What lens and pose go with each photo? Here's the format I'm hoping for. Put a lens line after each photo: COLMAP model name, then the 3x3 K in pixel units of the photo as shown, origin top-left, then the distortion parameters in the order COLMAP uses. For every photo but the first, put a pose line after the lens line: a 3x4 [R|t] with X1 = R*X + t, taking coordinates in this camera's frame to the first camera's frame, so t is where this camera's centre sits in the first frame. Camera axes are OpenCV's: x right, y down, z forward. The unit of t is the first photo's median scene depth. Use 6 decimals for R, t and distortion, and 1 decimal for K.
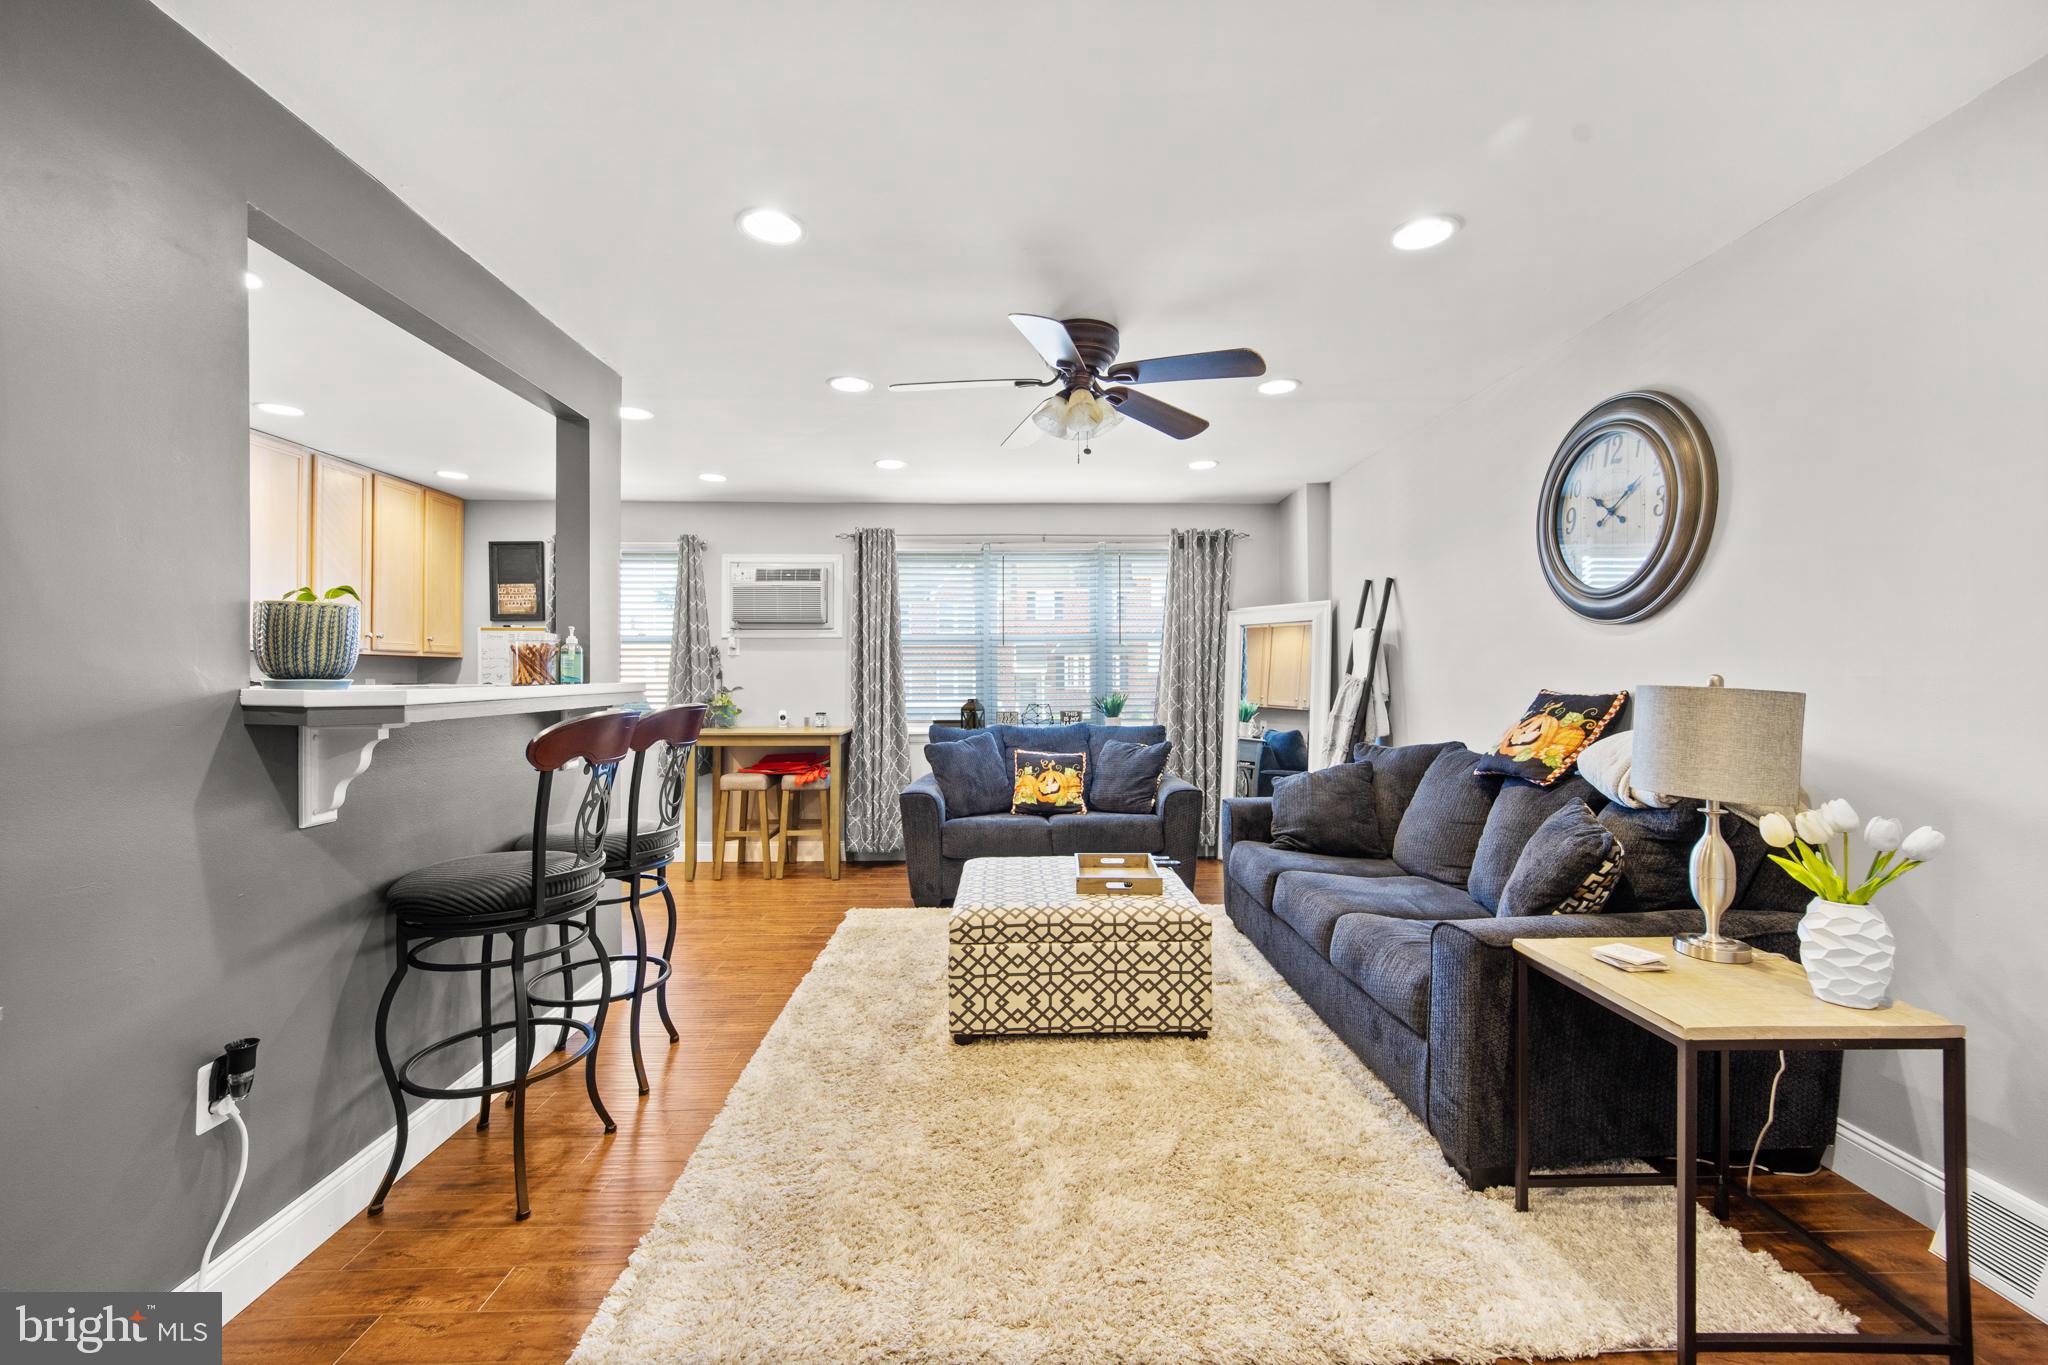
lens RADIAL K [[817.2, 0, 1029.8], [0, 817.2, 676.1], [0, 0, 1]] dist [-0.001468, -0.000365]
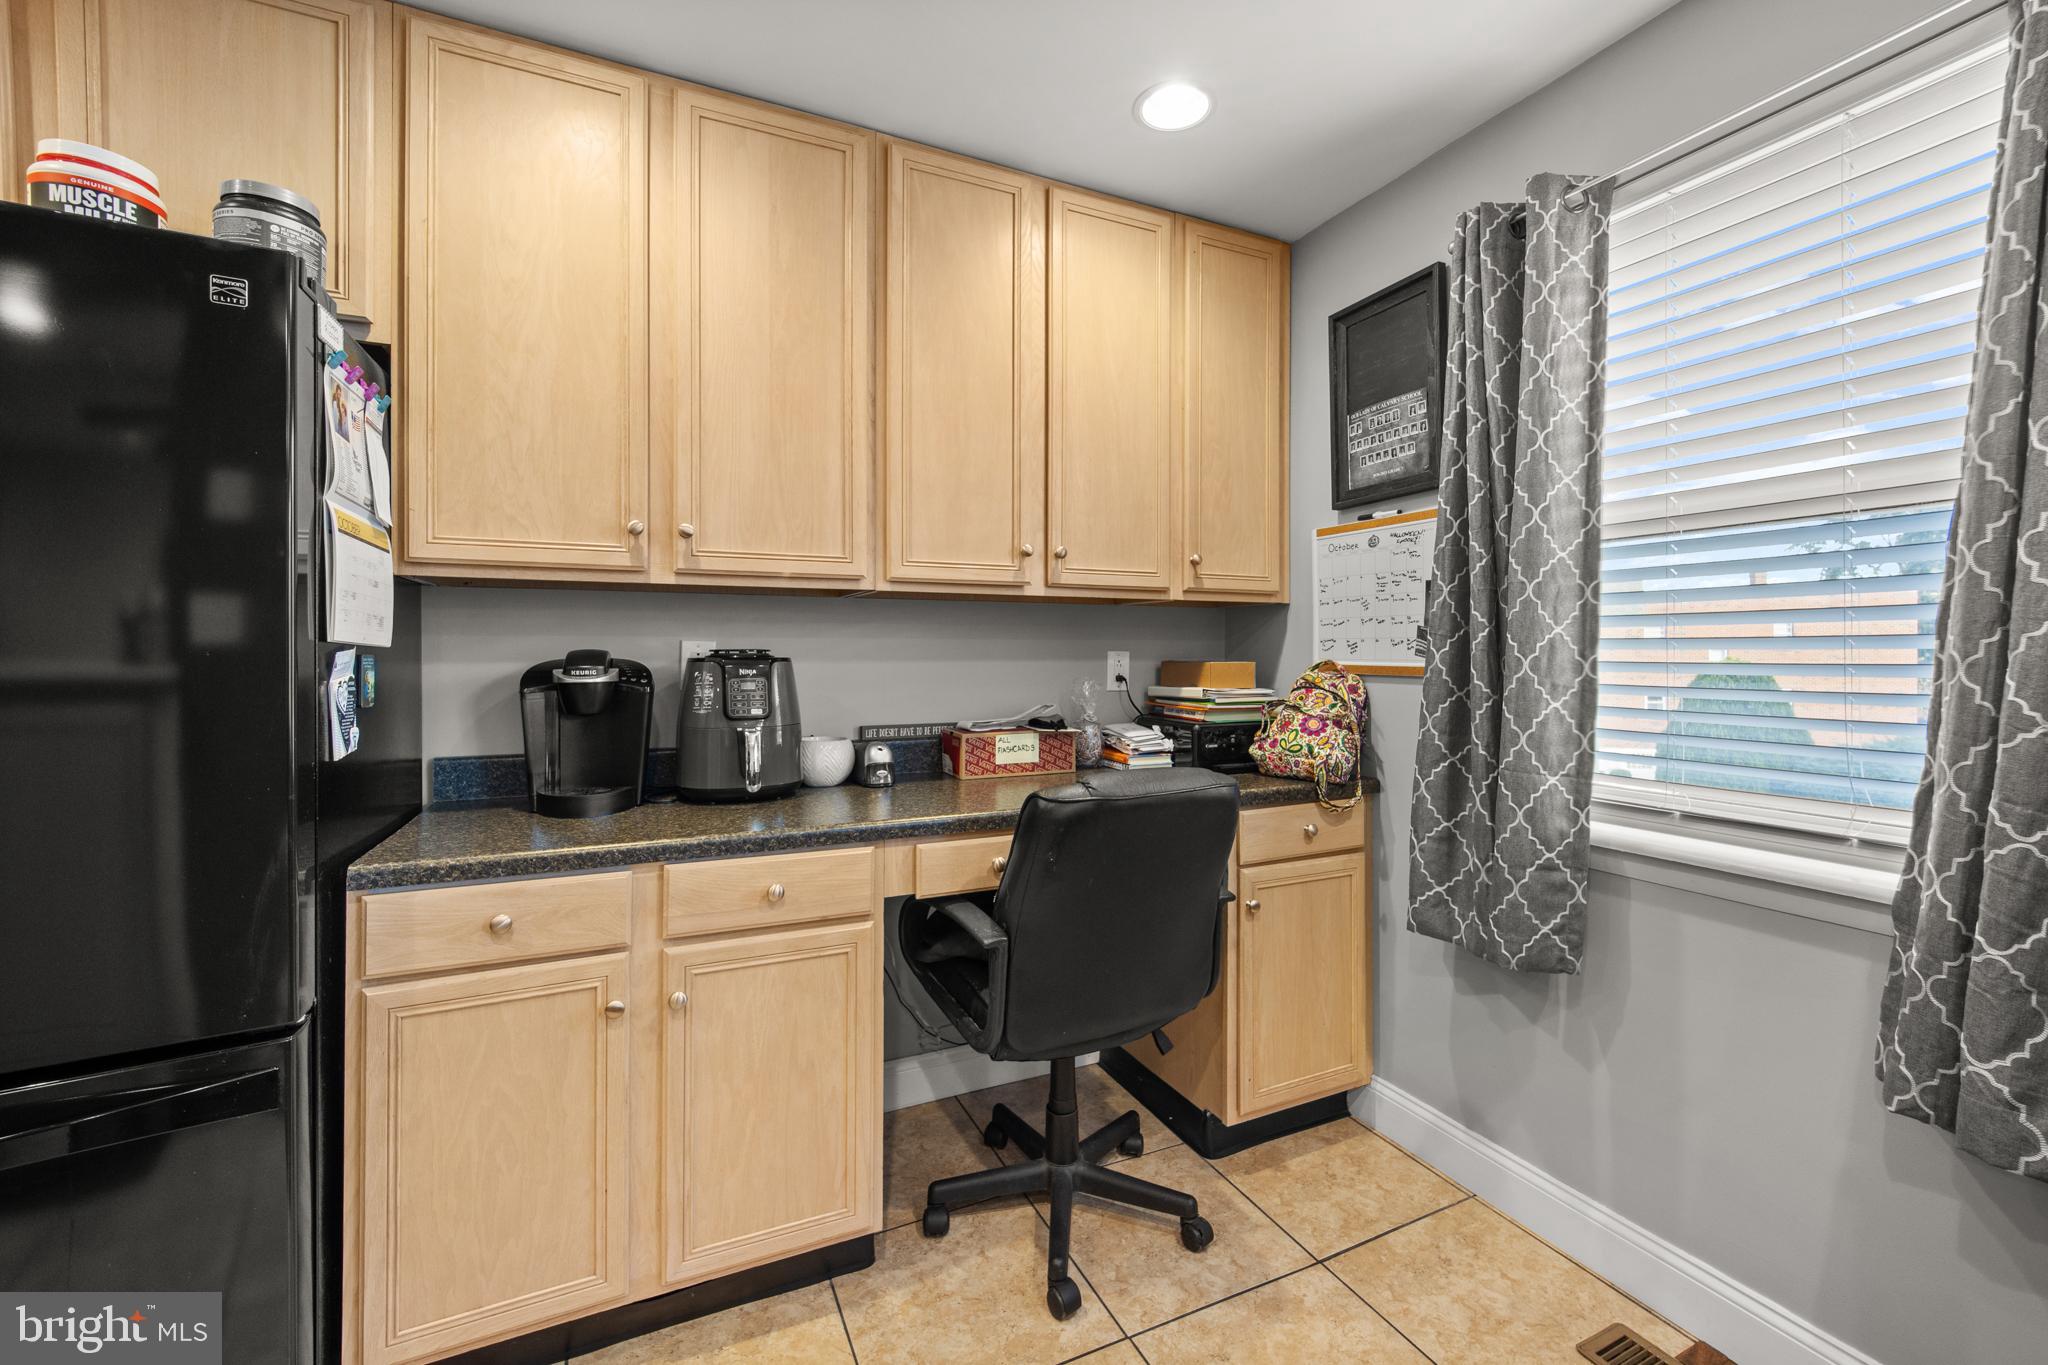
lens RADIAL K [[834.3, 0, 1030.8], [0, 834.3, 655.4], [0, 0, 1]] dist [0.000823, 0.000175]
pose [[0.393549, 0.003615, -0.919297, -0.391681], [0.003260, 0.999980, 0.005328, 0.002540], [0.919298, -0.005094, 0.393529, 0.810965]]
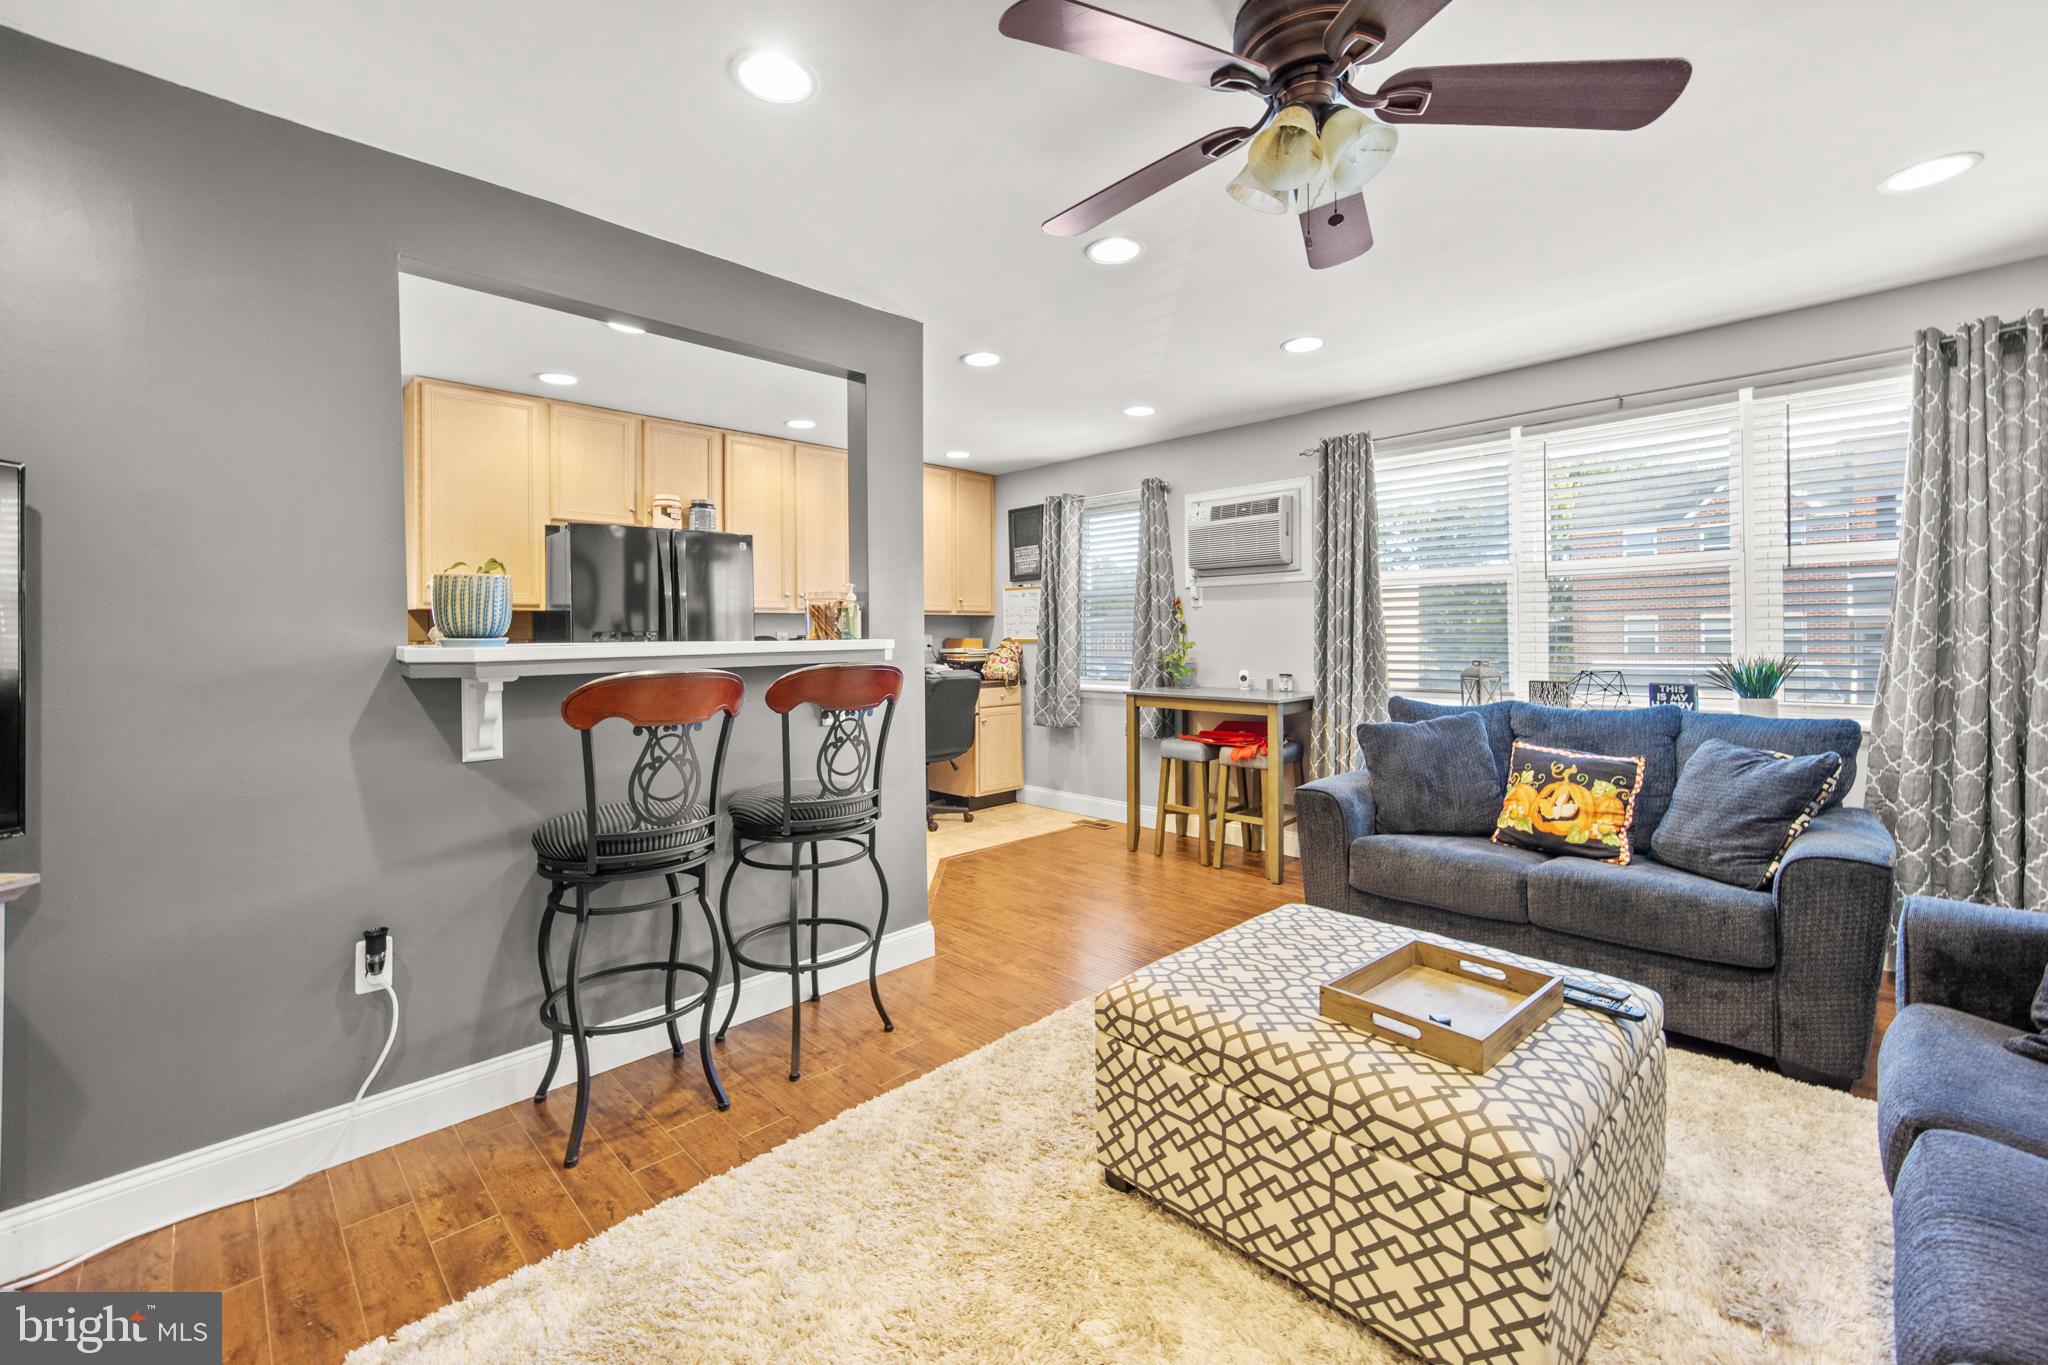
lens RADIAL K [[836.0, 0, 1020.2], [0, 836.0, 638.3], [0, 0, 1]] dist [0.000596, -0.000013]
pose [[0.676393, -0.000776, -0.736541, 0.210927], [0.009014, 0.999933, 0.007224, 0.000874], [0.736486, -0.011525, 0.676355, 0.284714]]
